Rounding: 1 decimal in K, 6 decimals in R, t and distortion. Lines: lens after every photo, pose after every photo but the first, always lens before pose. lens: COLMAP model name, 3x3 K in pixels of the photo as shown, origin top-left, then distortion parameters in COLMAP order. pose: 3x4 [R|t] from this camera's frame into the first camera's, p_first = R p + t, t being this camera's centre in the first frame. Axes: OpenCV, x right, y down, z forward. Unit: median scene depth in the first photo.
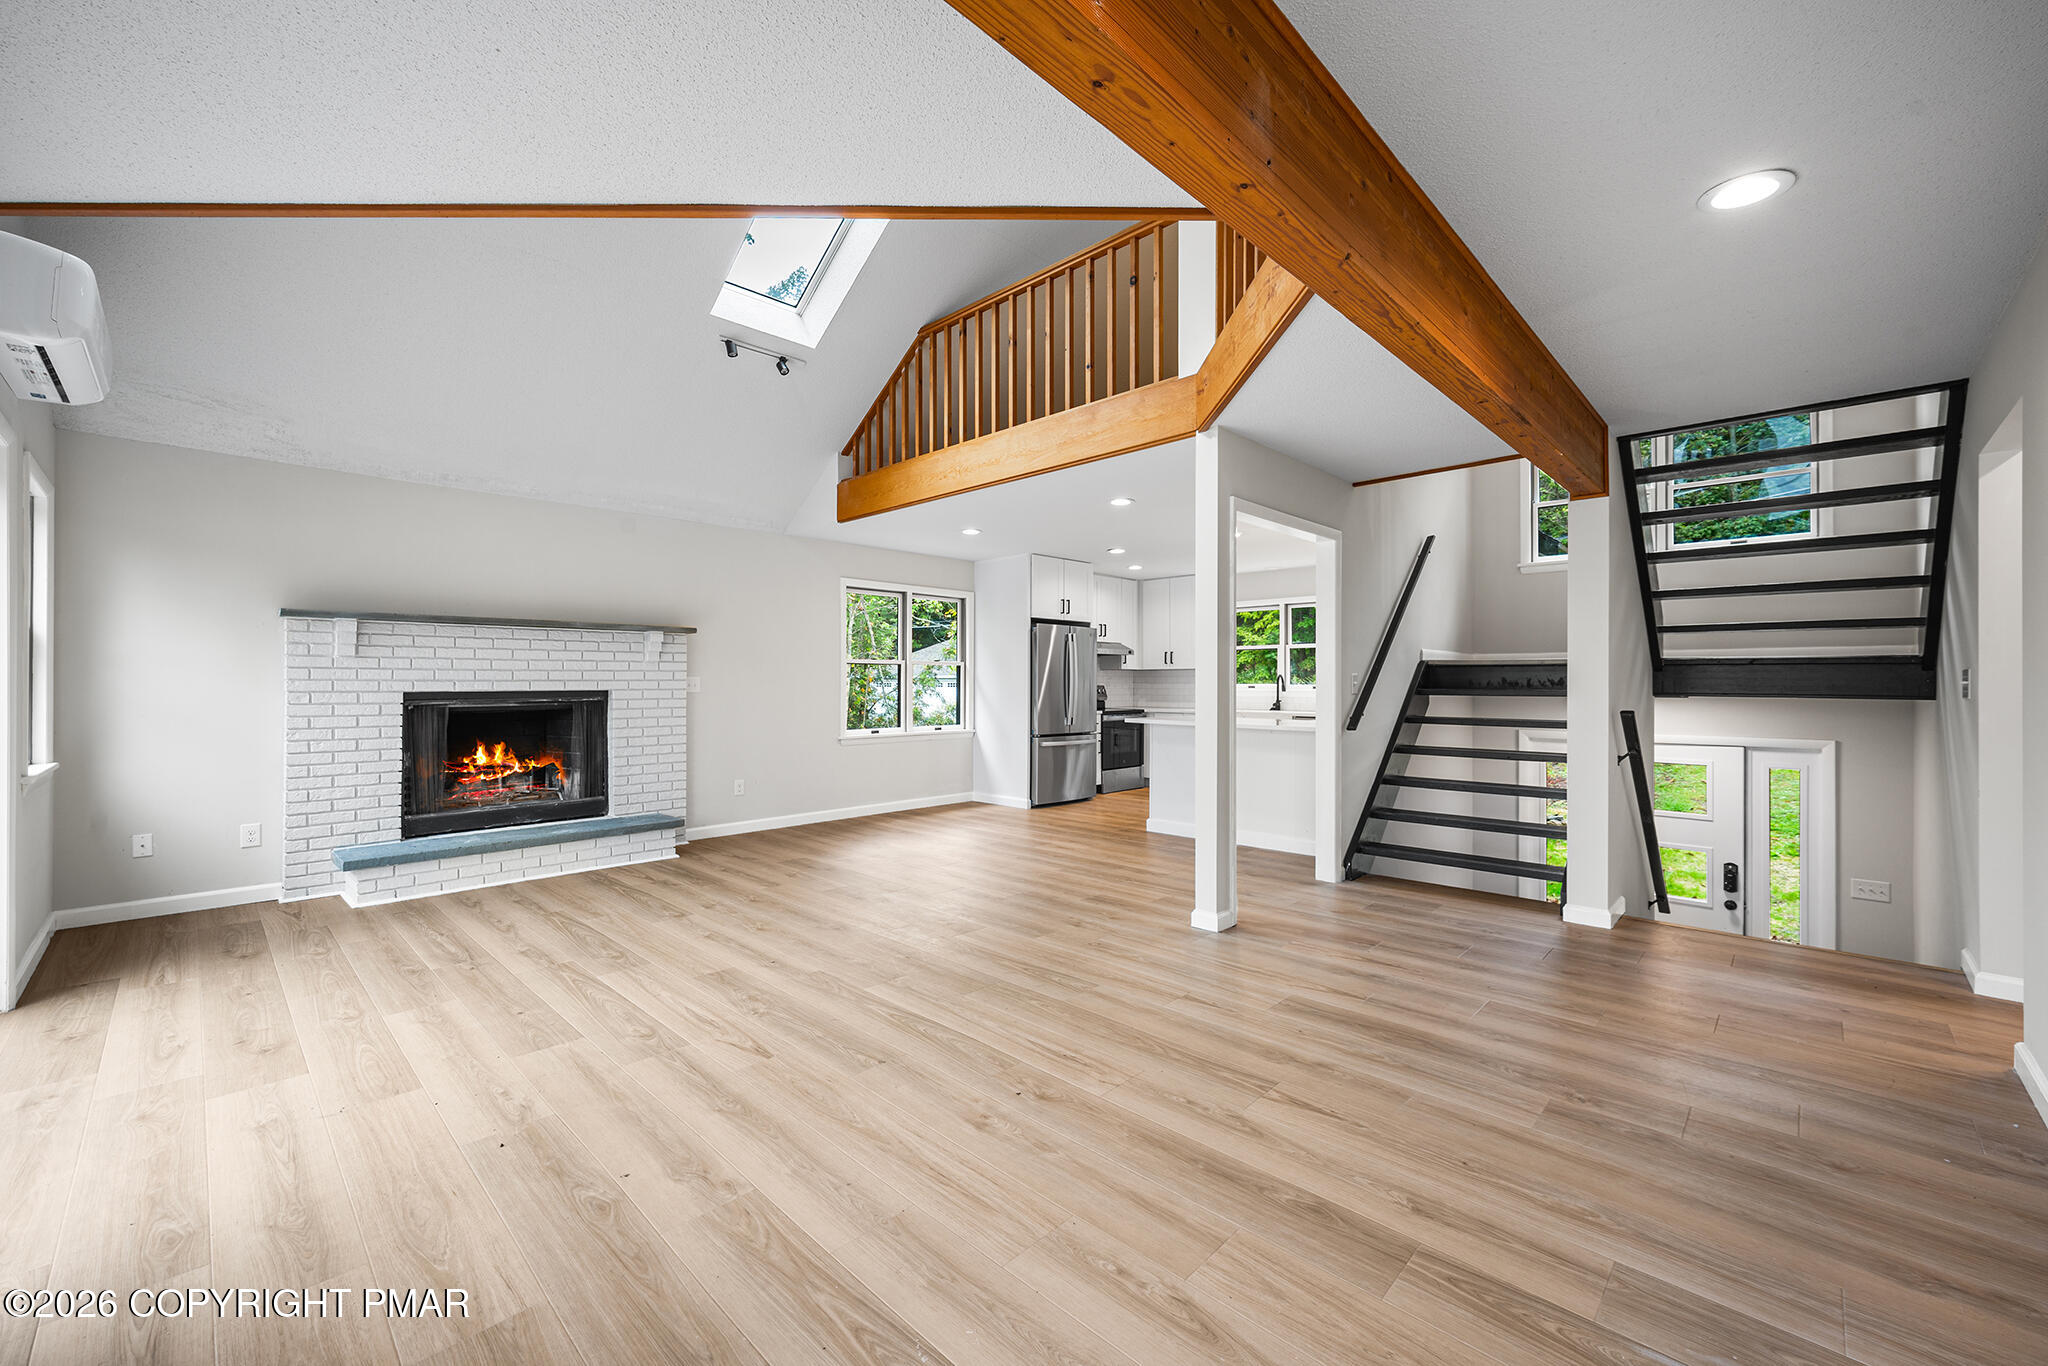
lens RADIAL K [[817.2, 0, 1012.5], [0, 817.2, 683.2], [0, 0, 1]] dist [0.002017, -0.000122]
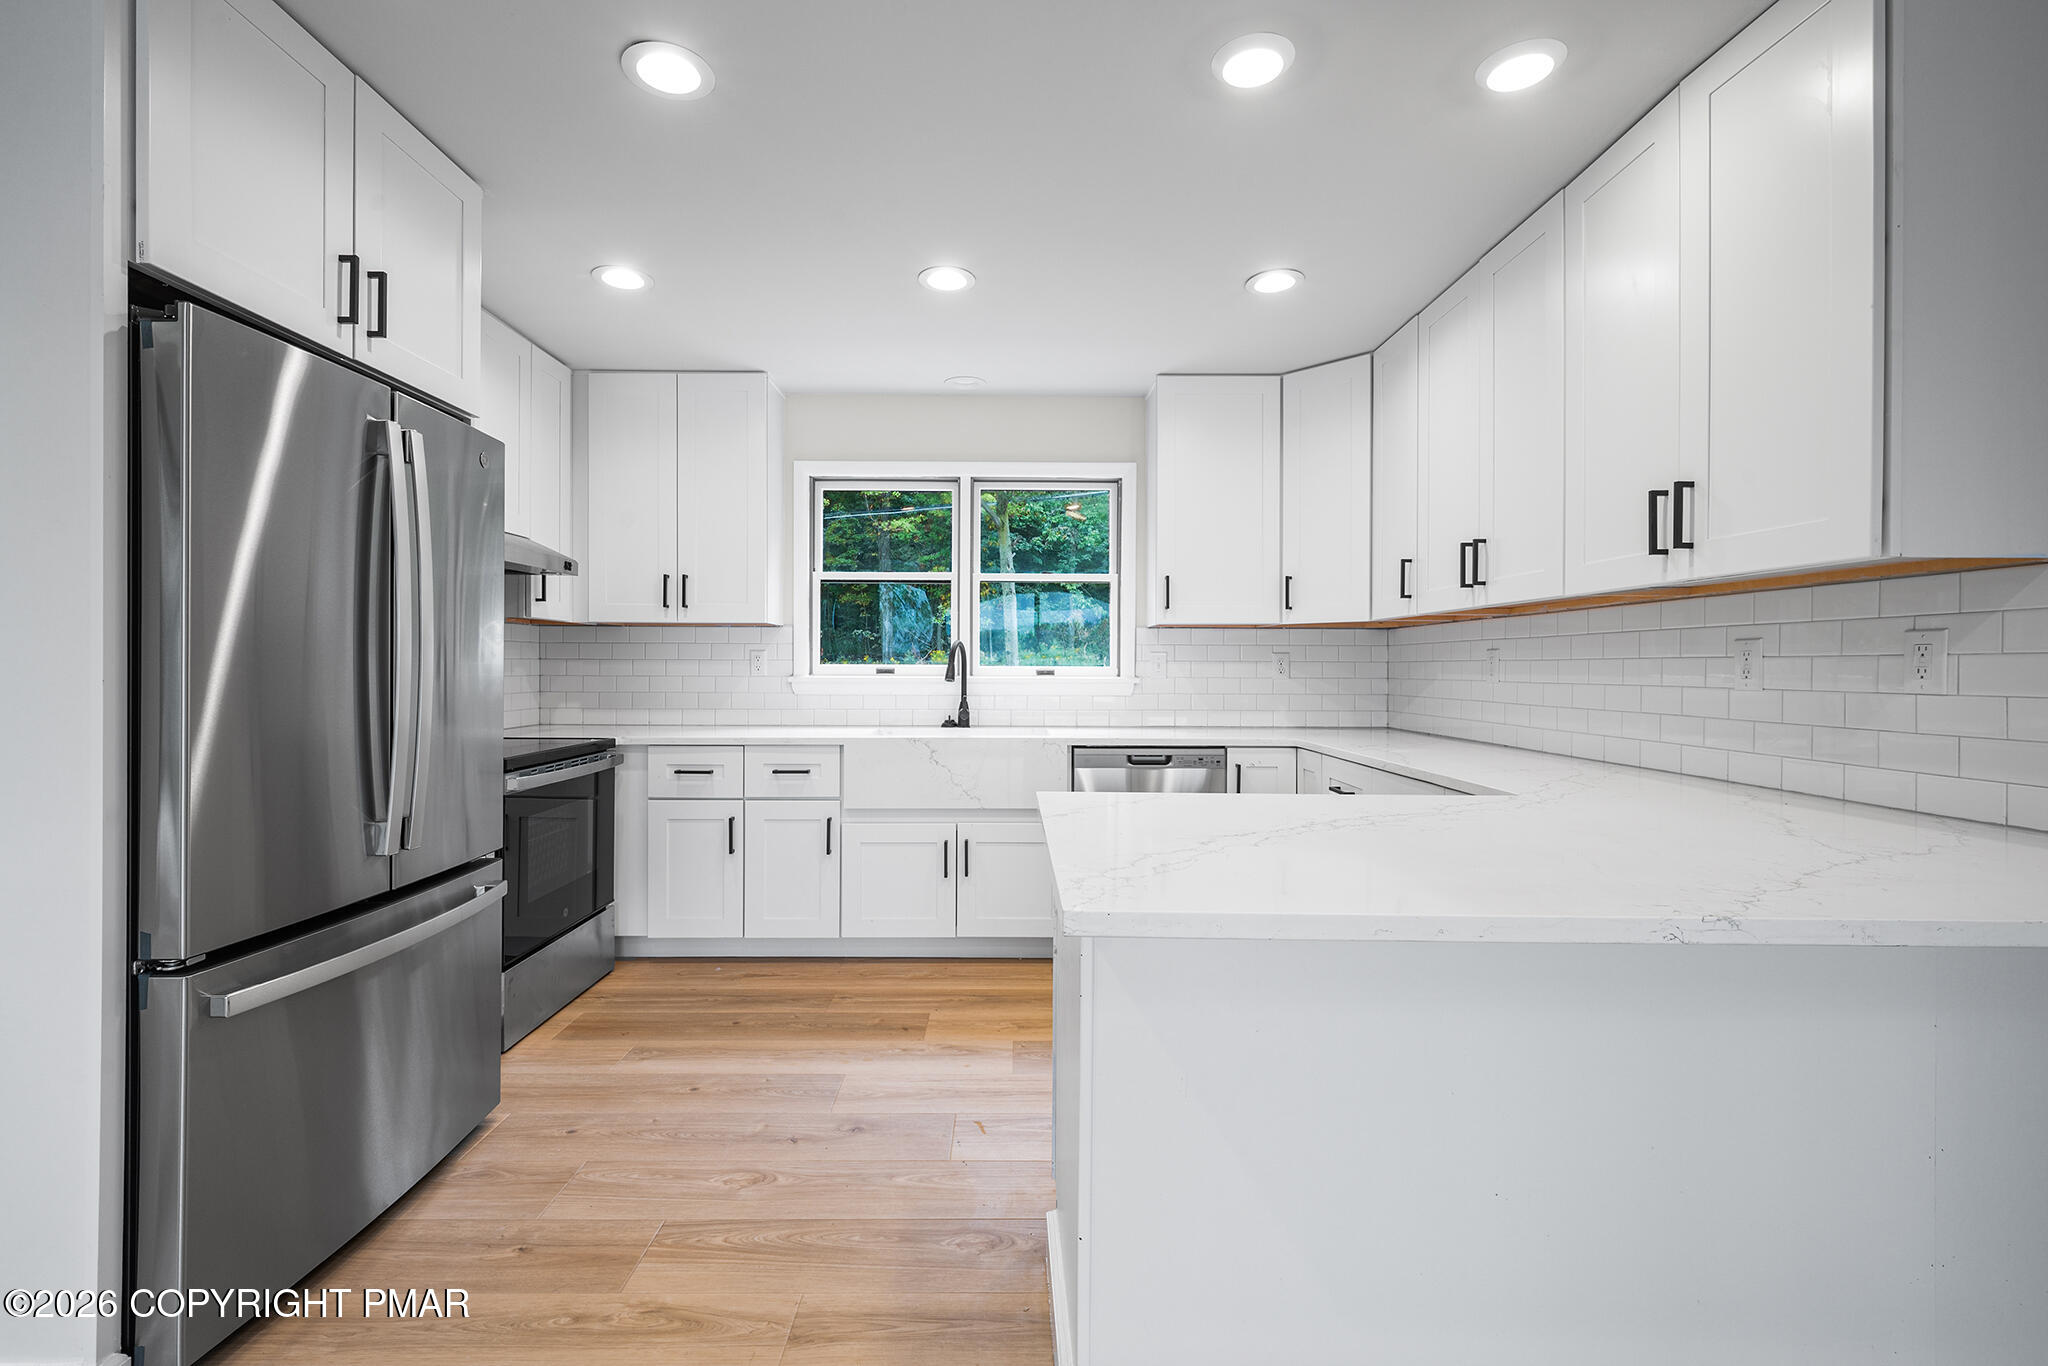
lens RADIAL K [[911.3, 0, 1024.0], [0, 911.3, 683.0], [0, 0, 1]] dist [-0.000914, -0.000194]
pose [[0.706686, -0.010514, 0.707449, 0.029925], [-0.005379, 0.999781, 0.020232, 0.000847], [-0.707507, -0.018103, 0.706474, 1.076973]]
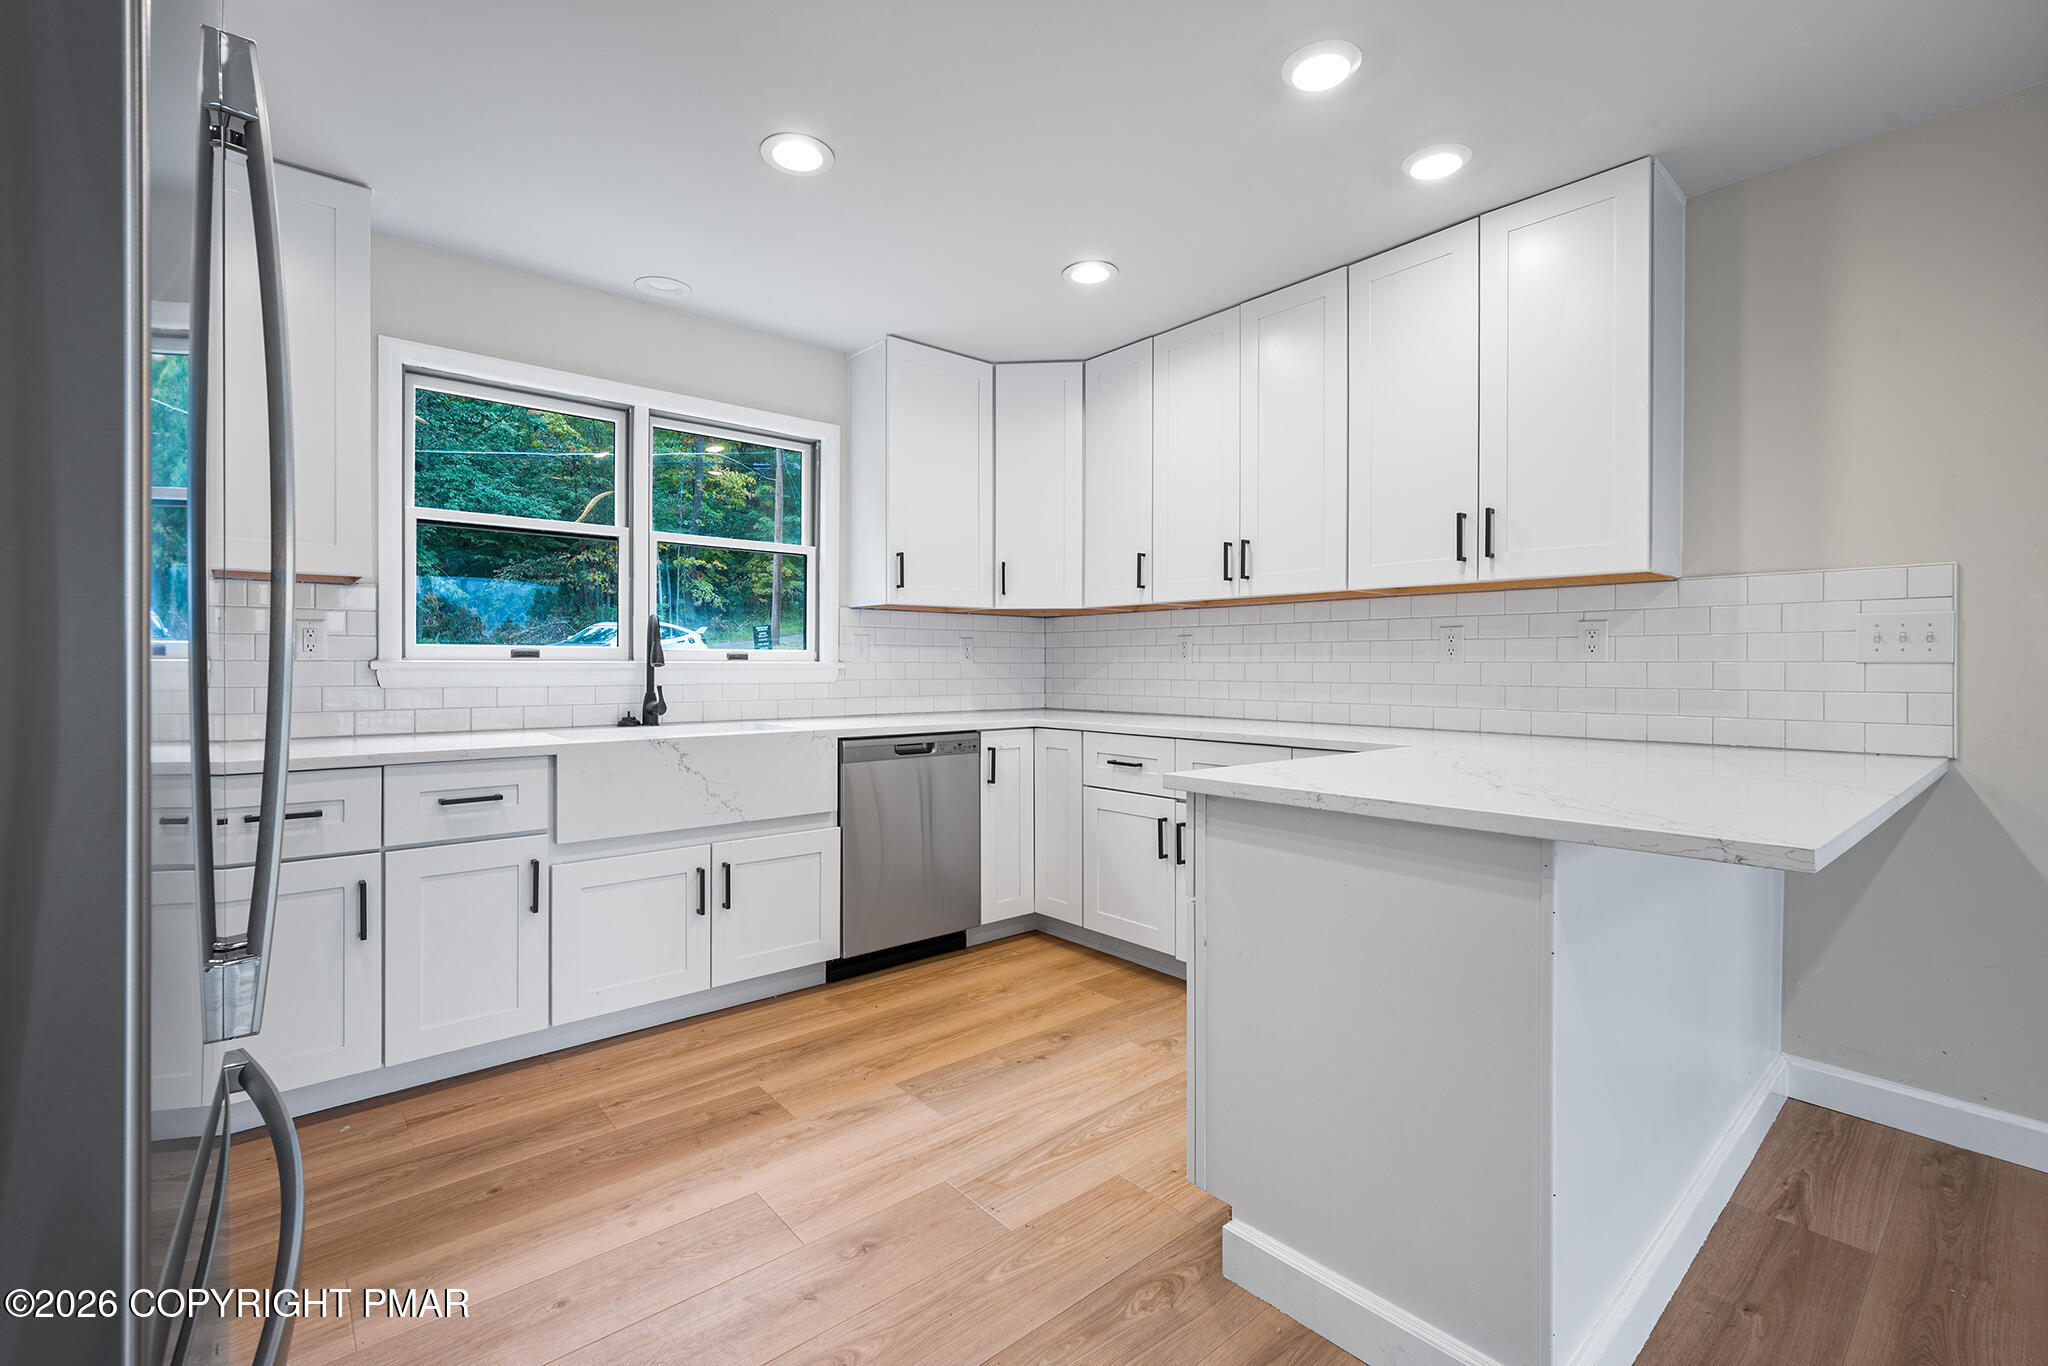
lens RADIAL K [[899.2, 0, 1036.5], [0, 899.2, 681.7], [0, 0, 1]] dist [0.000117, -0.000139]
pose [[0.078463, -0.019173, 0.996733, -0.034742], [-0.003778, 0.999802, 0.019530, 0.011982], [-0.996910, -0.005298, 0.078375, 1.346043]]
